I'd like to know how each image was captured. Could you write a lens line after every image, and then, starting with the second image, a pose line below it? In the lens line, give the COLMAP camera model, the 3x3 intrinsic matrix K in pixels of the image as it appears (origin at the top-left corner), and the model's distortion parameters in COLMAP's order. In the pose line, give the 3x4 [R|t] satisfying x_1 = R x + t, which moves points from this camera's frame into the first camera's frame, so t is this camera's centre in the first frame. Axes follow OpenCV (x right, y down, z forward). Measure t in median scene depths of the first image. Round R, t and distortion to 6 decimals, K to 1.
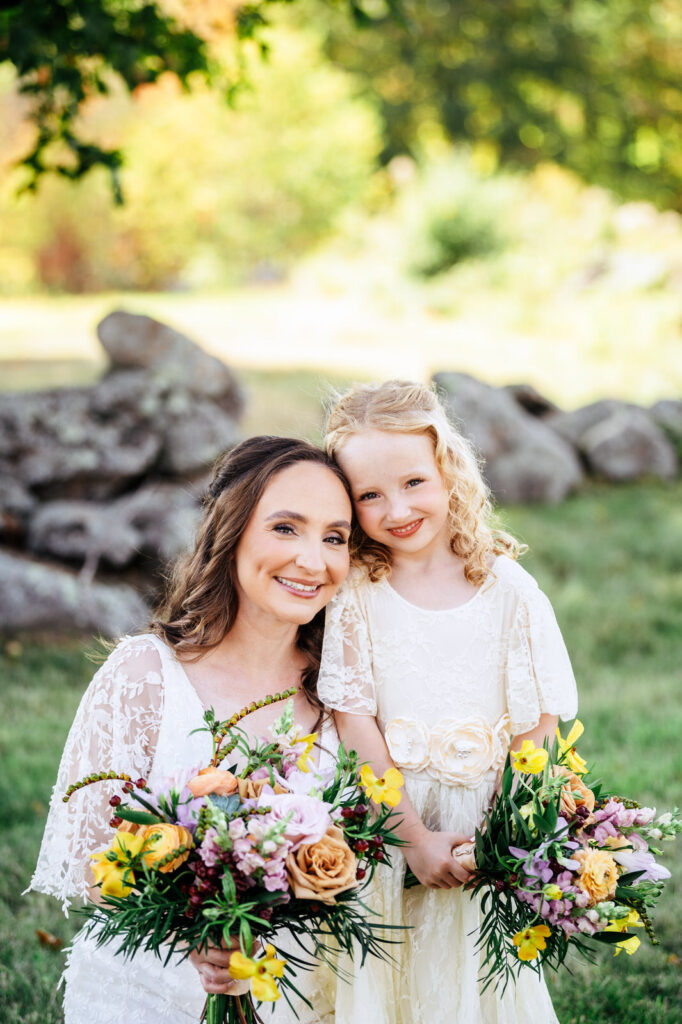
lens RADIAL K [[2969.1, 0, 340.6], [0, 2969.1, 511.2], [0, 0, 1]] dist [-0.137282, 0.000000]
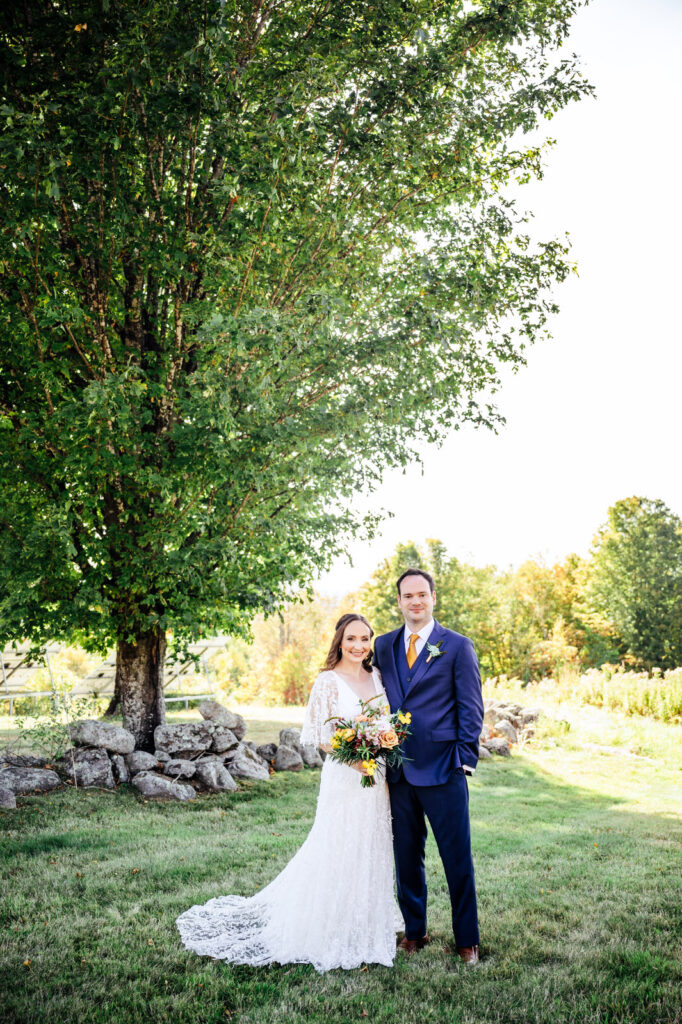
lens RADIAL K [[958.7, 0, 338.8], [0, 958.7, 511.5], [0, 0, 1]] dist [-0.002909, 0.000000]
pose [[0.997977, 0.009782, -0.062827, 0.138193], [-0.026443, 0.962447, -0.270178, 0.014431], [0.057824, 0.271293, 0.960758, -0.088966]]
